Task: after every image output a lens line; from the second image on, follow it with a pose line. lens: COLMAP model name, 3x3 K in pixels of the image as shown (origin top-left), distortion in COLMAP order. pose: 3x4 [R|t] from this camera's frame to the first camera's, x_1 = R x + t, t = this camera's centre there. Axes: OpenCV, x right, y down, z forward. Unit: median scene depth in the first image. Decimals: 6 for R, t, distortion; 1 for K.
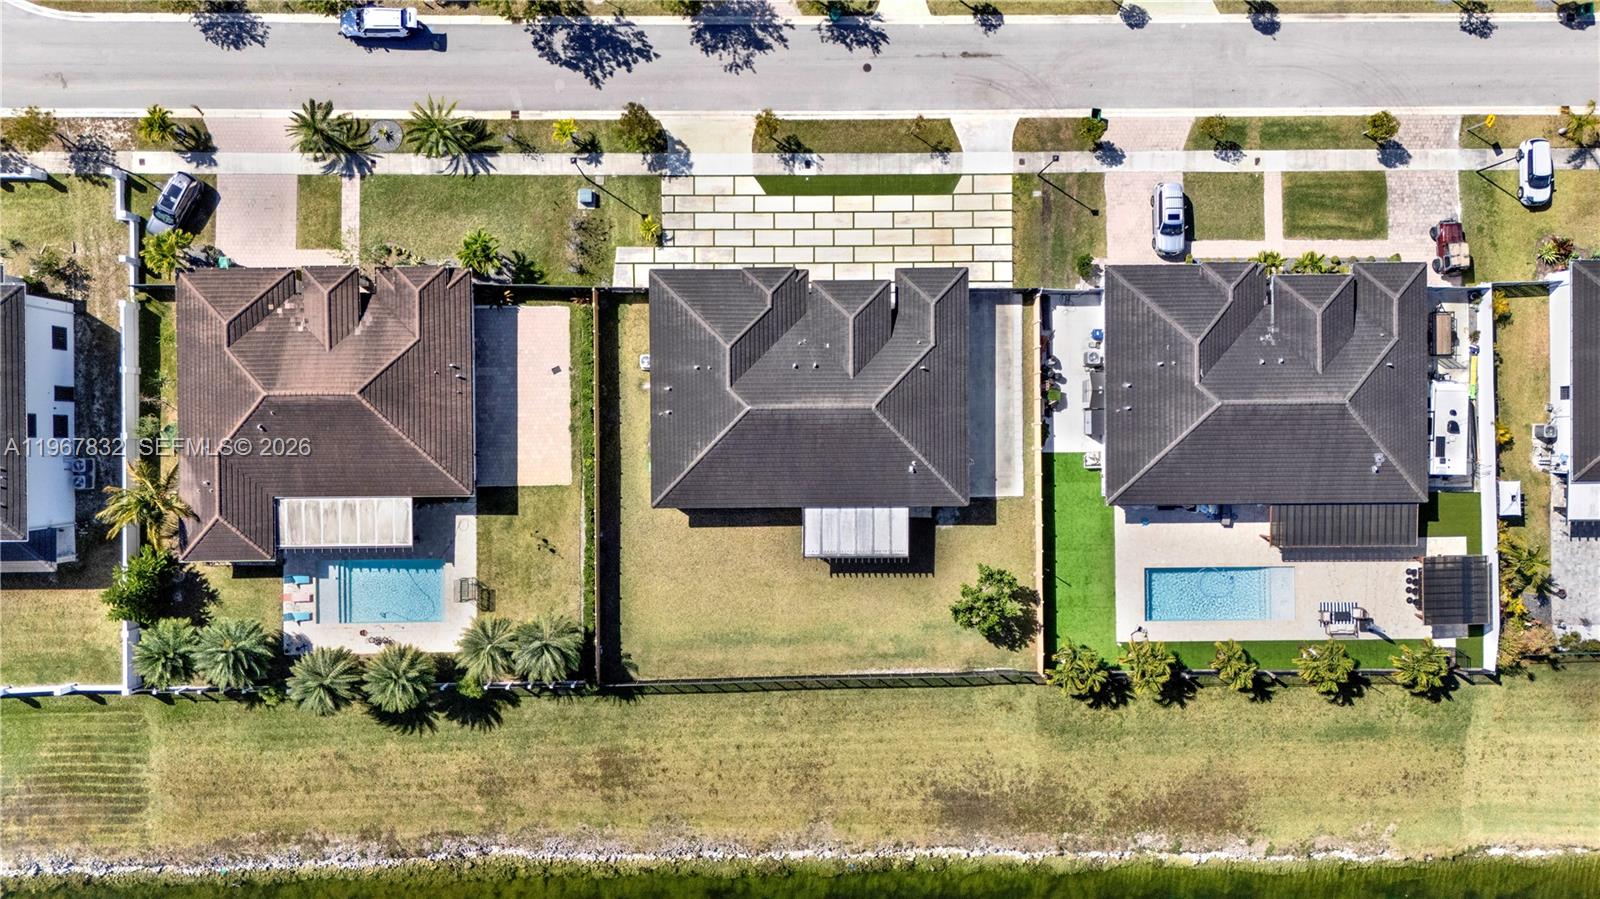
lens RADIAL K [[1201.6, 0, 801.0], [0, 1201.6, 419.2], [0, 0, 1]] dist [0.073660, -0.094578]
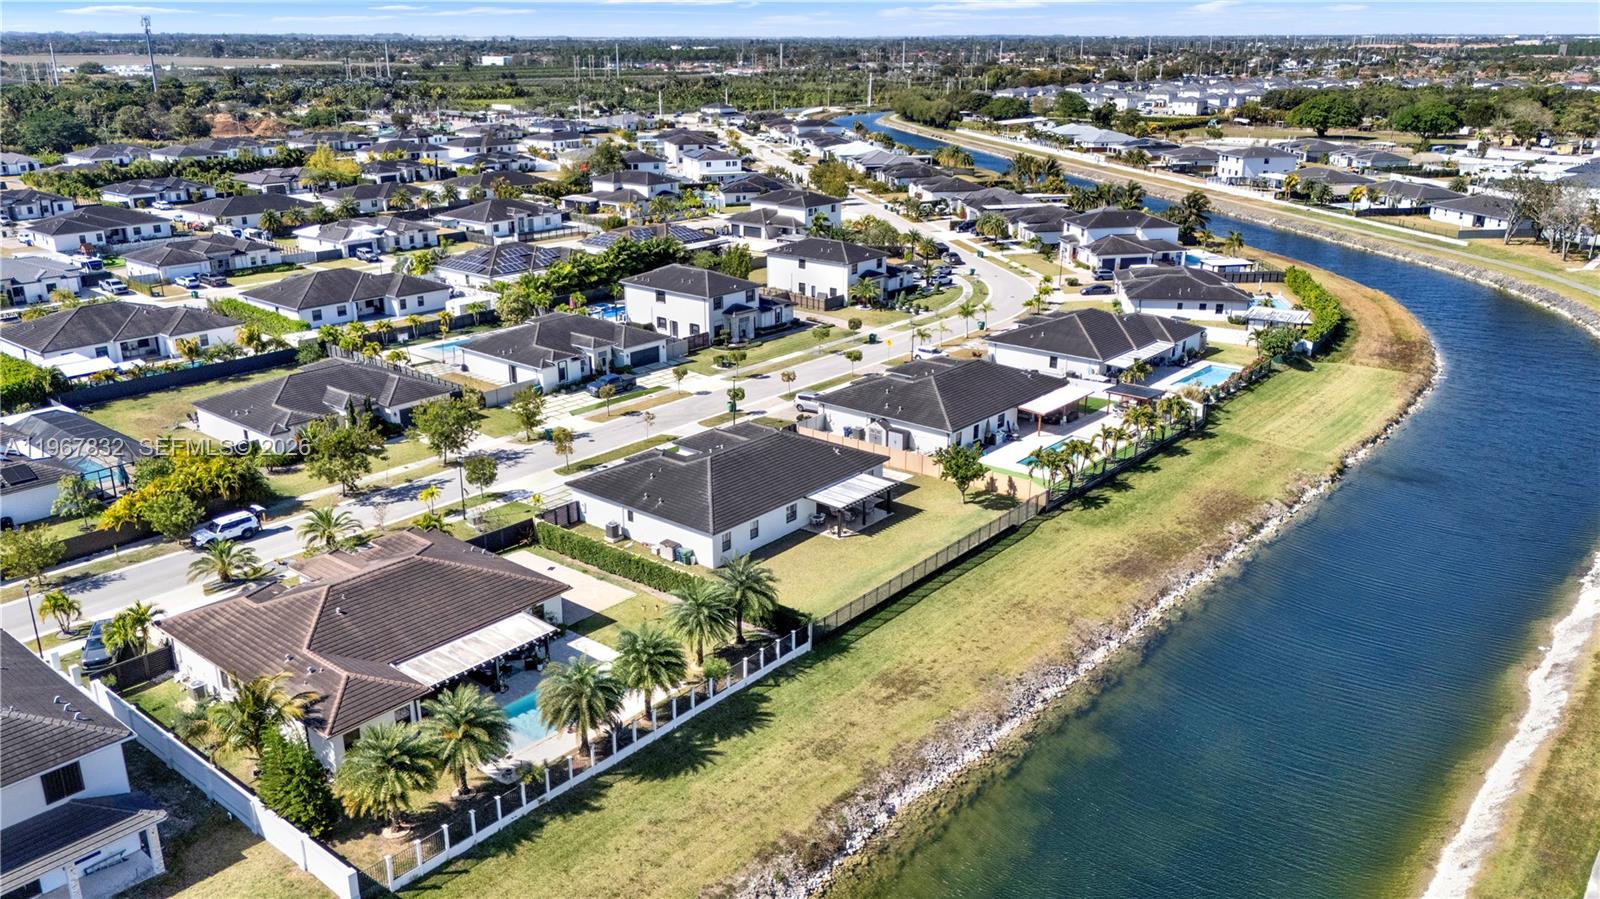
lens RADIAL K [[1201.6, 0, 801.0], [0, 1201.6, 419.2], [0, 0, 1]] dist [0.073660, -0.094578]
pose [[0.646611, -0.253999, 0.719291, -0.767046], [0.762654, 0.195550, -0.616538, 0.725325], [0.015943, 0.947230, 0.320158, 0.547978]]
